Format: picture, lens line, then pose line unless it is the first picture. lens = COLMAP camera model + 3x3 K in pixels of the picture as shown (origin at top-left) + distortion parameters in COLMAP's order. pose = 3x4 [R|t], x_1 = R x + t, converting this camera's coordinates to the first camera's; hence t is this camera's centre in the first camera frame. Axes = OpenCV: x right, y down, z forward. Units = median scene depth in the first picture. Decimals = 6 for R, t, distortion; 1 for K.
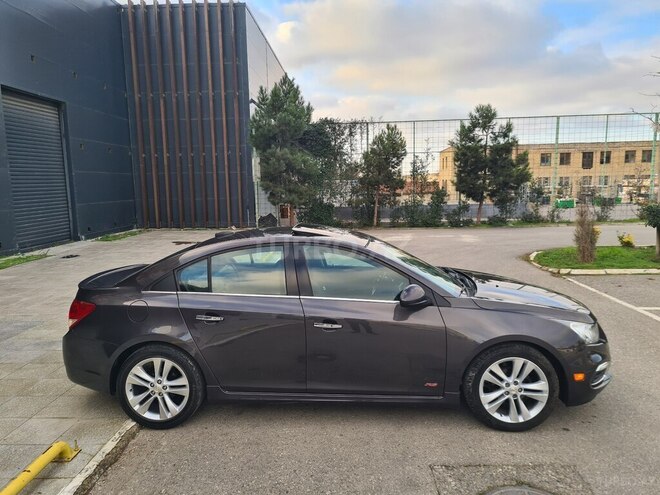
lens RADIAL K [[490.6, 0, 330.3], [0, 490.6, 246.3], [0, 0, 1]] dist [0.055751, -0.030944]
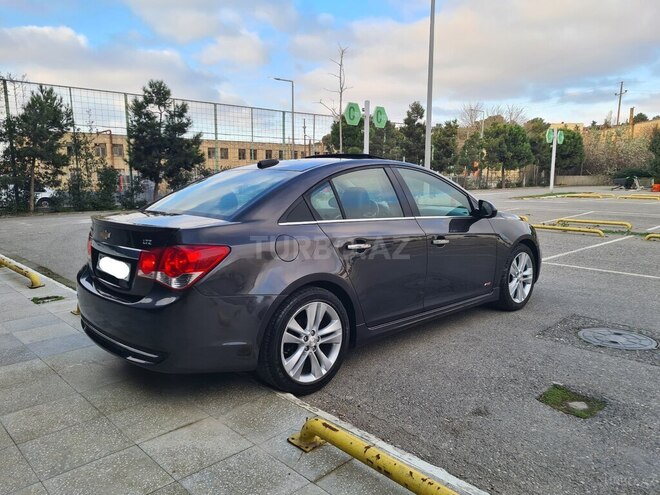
lens RADIAL K [[490.6, 0, 331.0], [0, 490.6, 247.4], [0, 0, 1]] dist [0.055751, -0.030944]
pose [[0.689091, -0.089513, 0.719126, -0.184424], [0.080660, 0.995650, 0.046641, 0.021329], [-0.720172, 0.025865, 0.693313, 0.089376]]
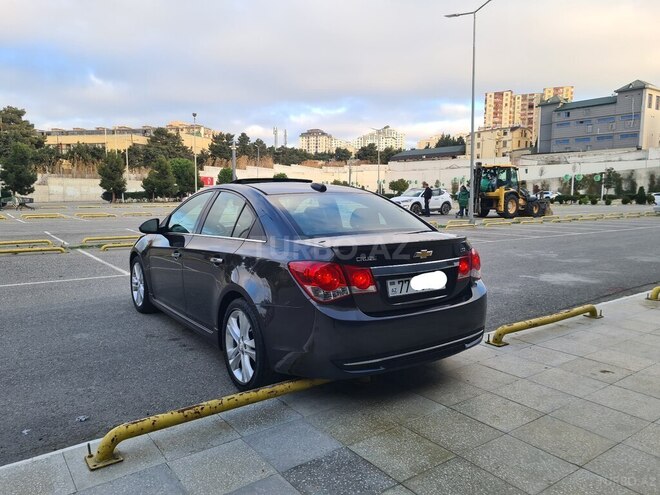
lens RADIAL K [[490.6, 0, 324.7], [0, 490.6, 241.0], [0, 0, 1]] dist [0.055751, -0.030944]
pose [[-0.619316, -0.059295, 0.782899, -0.231023], [0.109882, 0.980785, 0.161205, -0.017497], [-0.777414, 0.185863, -0.600901, 0.383808]]
